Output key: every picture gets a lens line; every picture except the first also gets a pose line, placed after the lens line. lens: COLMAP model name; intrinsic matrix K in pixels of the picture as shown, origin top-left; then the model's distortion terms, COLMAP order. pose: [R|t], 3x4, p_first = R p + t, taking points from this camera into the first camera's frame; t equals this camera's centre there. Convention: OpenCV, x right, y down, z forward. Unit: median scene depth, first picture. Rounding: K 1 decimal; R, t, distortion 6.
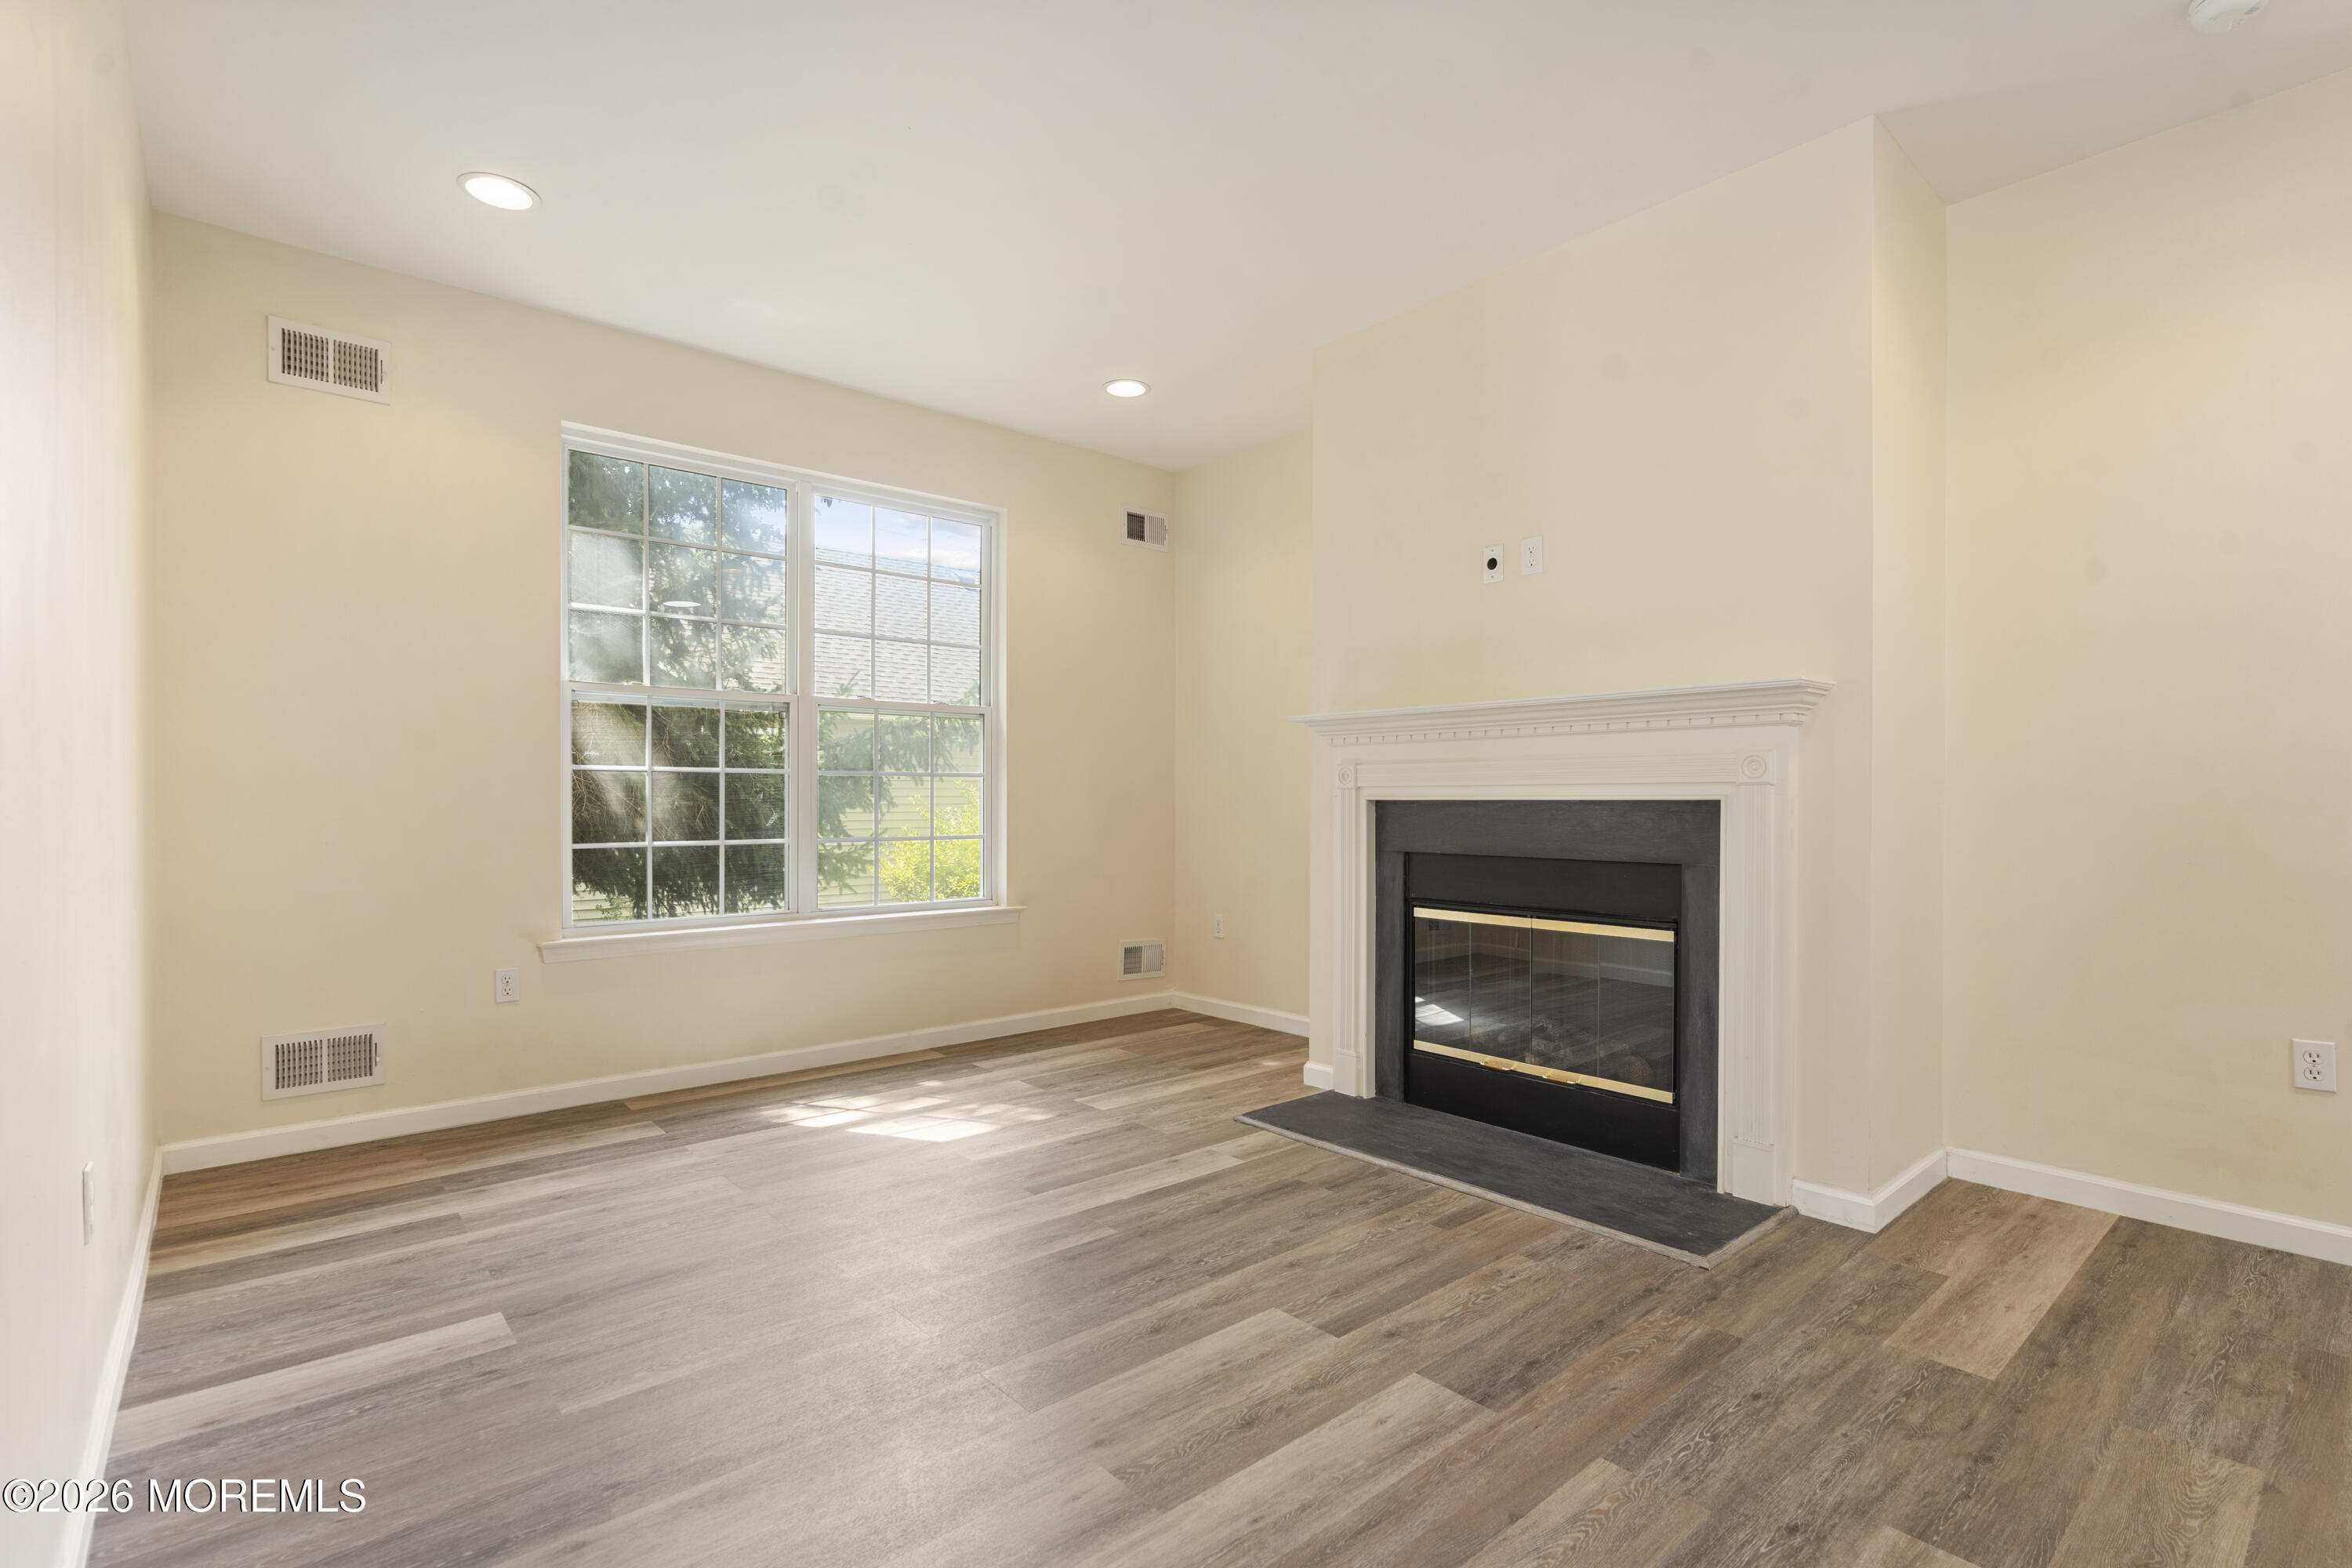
lens RADIAL K [[1094.0, 0, 1184.4], [0, 1094.0, 791.3], [0, 0, 1]] dist [-0.003549, 0.001006]
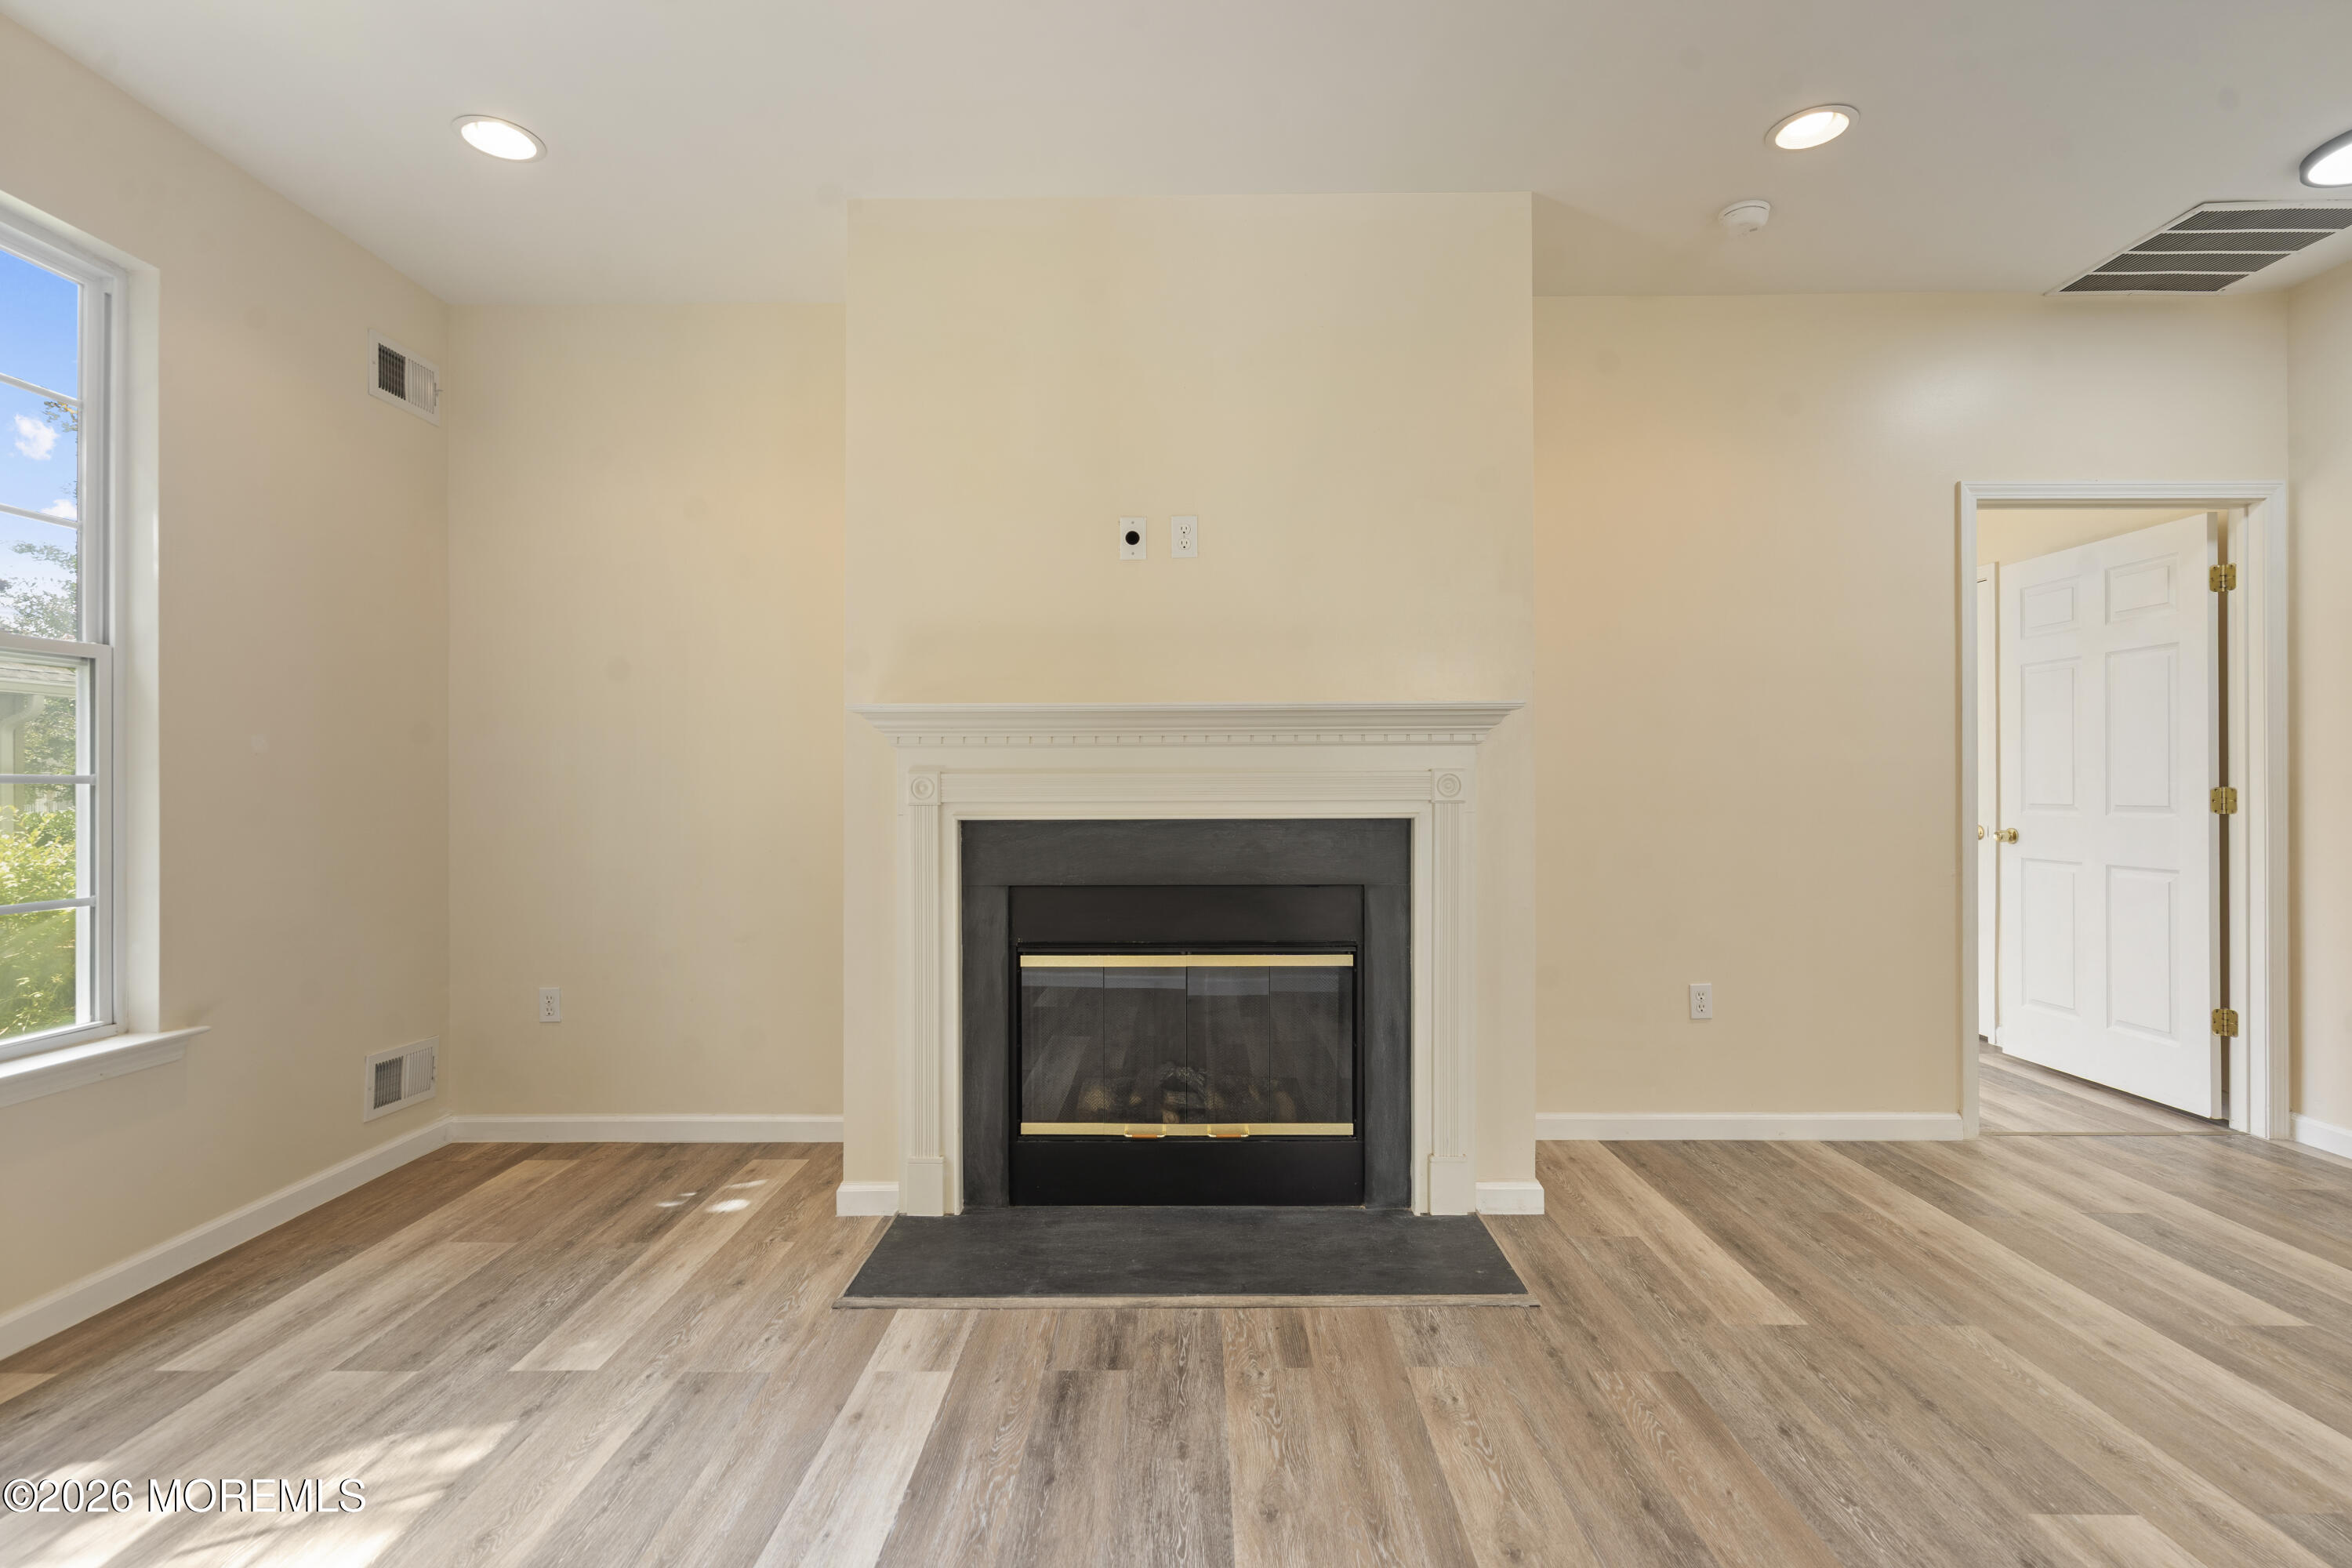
lens RADIAL K [[1086.9, 0, 1180.8], [0, 1086.9, 782.9], [0, 0, 1]] dist [-0.004618, 0.000309]
pose [[0.663203, 0.000697, 0.748439, -0.325814], [-0.000811, 1.000000, -0.000212, -0.019888], [-0.748439, -0.000466, 0.663204, 0.426603]]
